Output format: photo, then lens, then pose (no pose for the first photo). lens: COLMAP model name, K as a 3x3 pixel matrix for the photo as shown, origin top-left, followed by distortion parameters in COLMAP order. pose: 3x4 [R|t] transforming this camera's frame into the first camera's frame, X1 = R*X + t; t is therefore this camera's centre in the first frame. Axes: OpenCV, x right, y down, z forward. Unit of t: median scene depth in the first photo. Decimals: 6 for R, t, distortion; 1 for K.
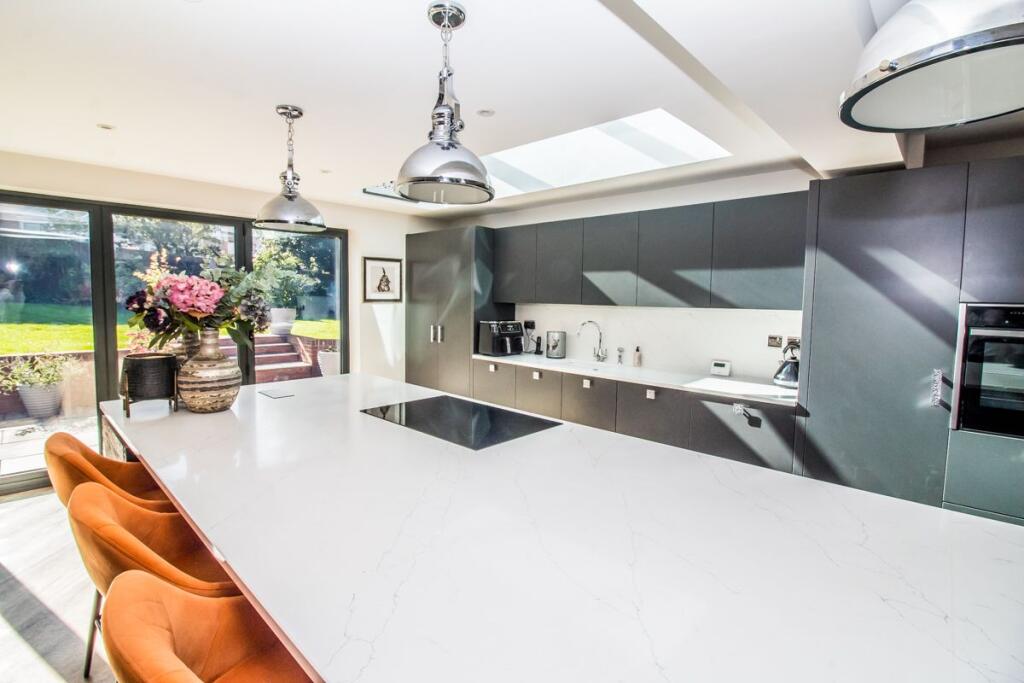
lens RADIAL K [[469.0, 0, 510.7], [0, 469.0, 337.7], [0, 0, 1]] dist [-0.004725, -0.003202]
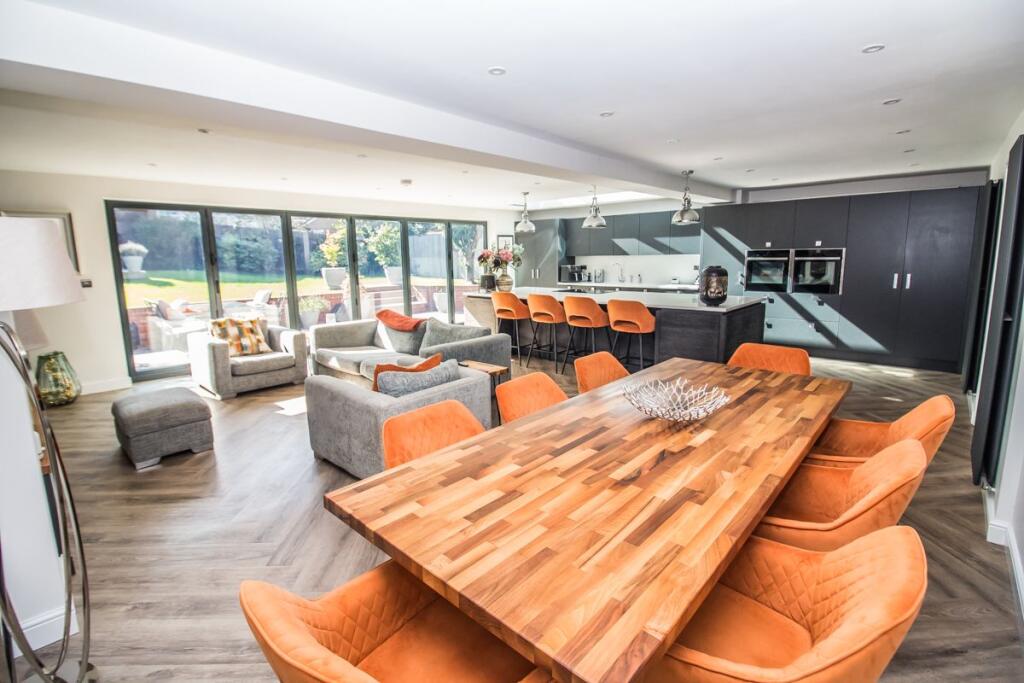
lens RADIAL K [[469.0, 0, 514.4], [0, 469.0, 342.6], [0, 0, 1]] dist [-0.004725, -0.003202]
pose [[0.999176, -0.038064, 0.014110, -0.310659], [0.036482, 0.994403, 0.099151, 0.087126], [-0.017805, -0.098554, 0.994972, -1.046311]]
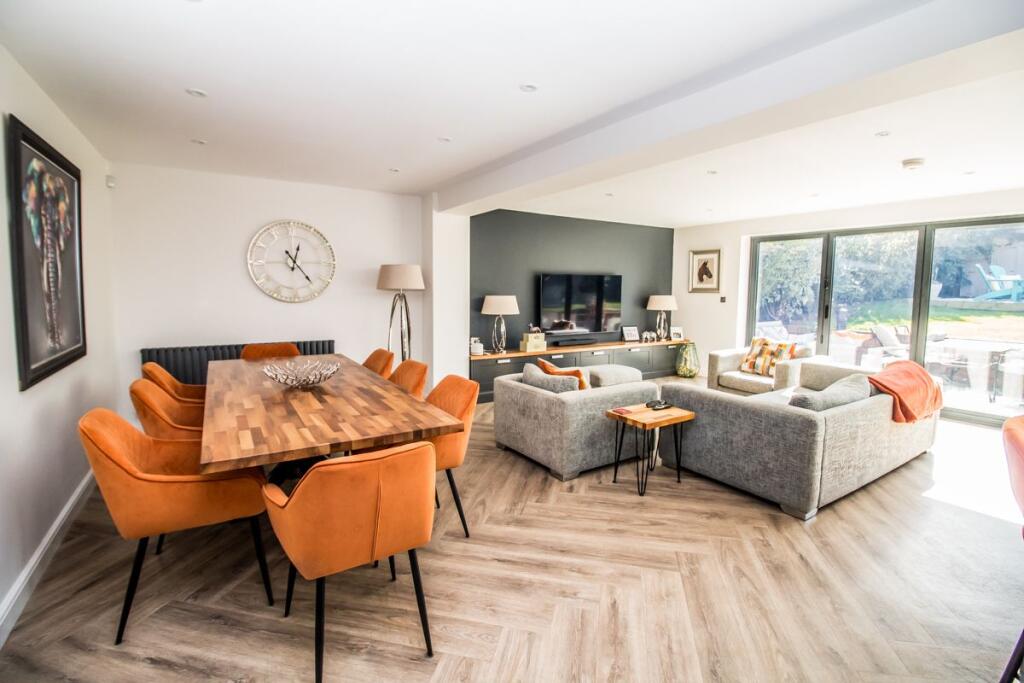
lens RADIAL K [[469.0, 0, 520.0], [0, 469.0, 331.5], [0, 0, 1]] dist [-0.004725, -0.003202]
pose [[-0.235317, 0.065524, -0.969707, 0.368949], [-0.096459, 0.991225, 0.090385, 0.049283], [0.967120, 0.114806, -0.226932, -0.208268]]
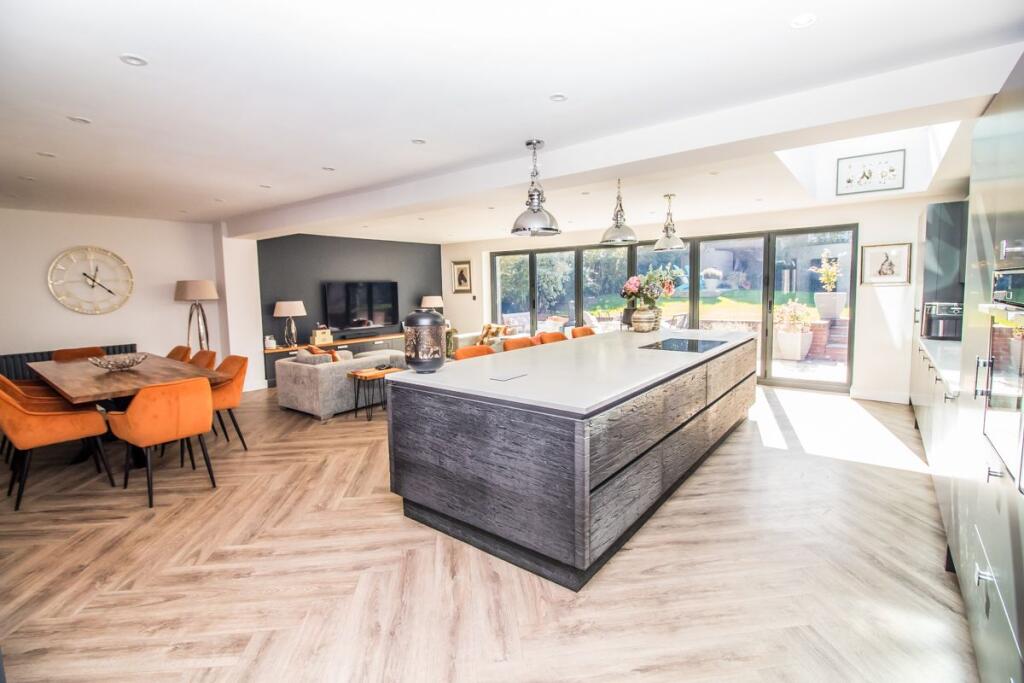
lens RADIAL K [[469.0, 0, 515.7], [0, 469.0, 330.1], [0, 0, 1]] dist [-0.004725, -0.003202]
pose [[0.091223, 0.070538, -0.993329, 0.827468], [-0.065380, 0.995760, 0.064707, 0.015517], [0.993682, 0.059041, 0.095448, 0.070081]]
